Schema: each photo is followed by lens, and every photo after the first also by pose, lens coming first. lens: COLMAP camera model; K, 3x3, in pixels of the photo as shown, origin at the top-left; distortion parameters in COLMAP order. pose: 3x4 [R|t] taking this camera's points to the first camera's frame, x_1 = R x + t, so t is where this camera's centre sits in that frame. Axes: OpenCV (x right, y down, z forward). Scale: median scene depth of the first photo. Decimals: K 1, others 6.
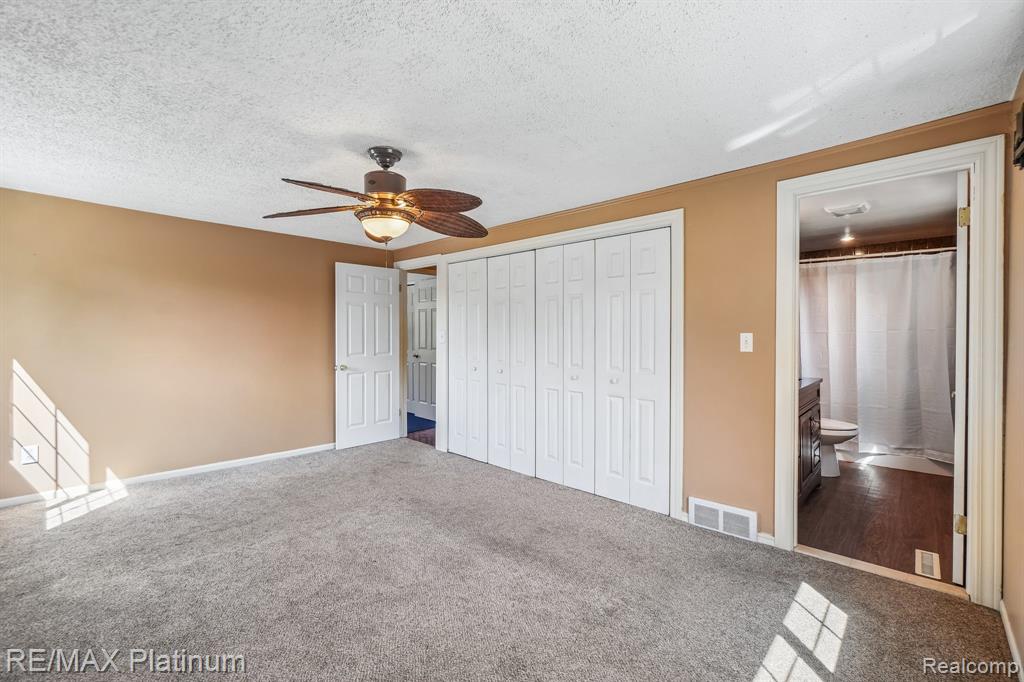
lens RADIAL K [[442.5, 0, 507.8], [0, 442.5, 336.4], [0, 0, 1]] dist [0.001935, 0.000313]
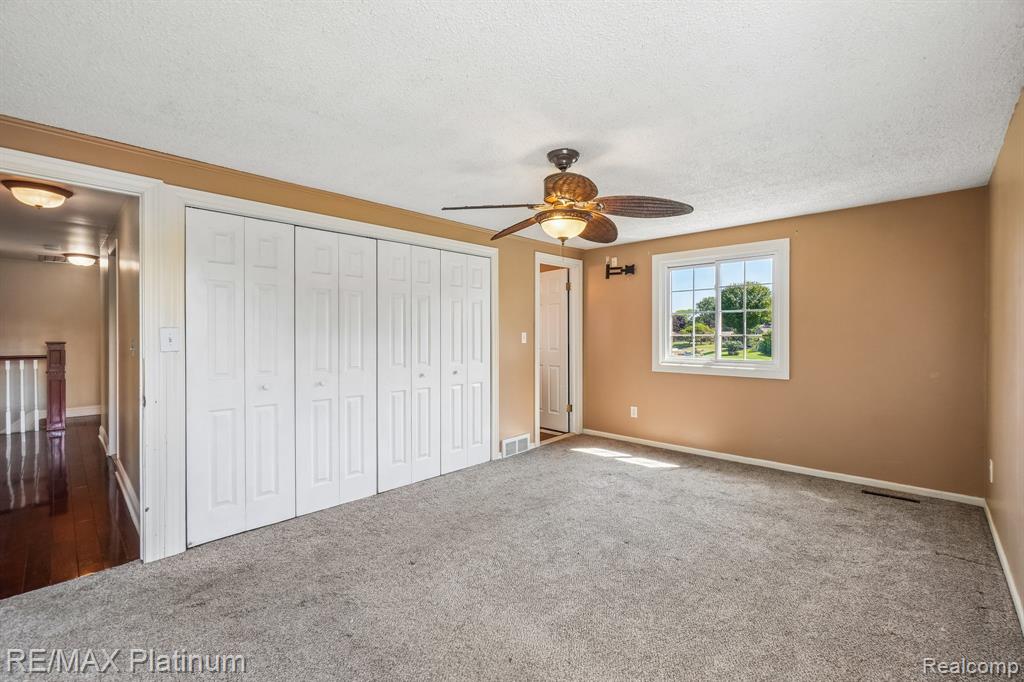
lens RADIAL K [[442.5, 0, 509.4], [0, 442.5, 338.6], [0, 0, 1]] dist [0.001935, 0.000313]
pose [[-0.002720, -0.003715, 0.999989, -1.276321], [0.012208, 0.999918, 0.003748, 0.007949], [-0.999922, 0.012218, -0.002674, 1.126018]]
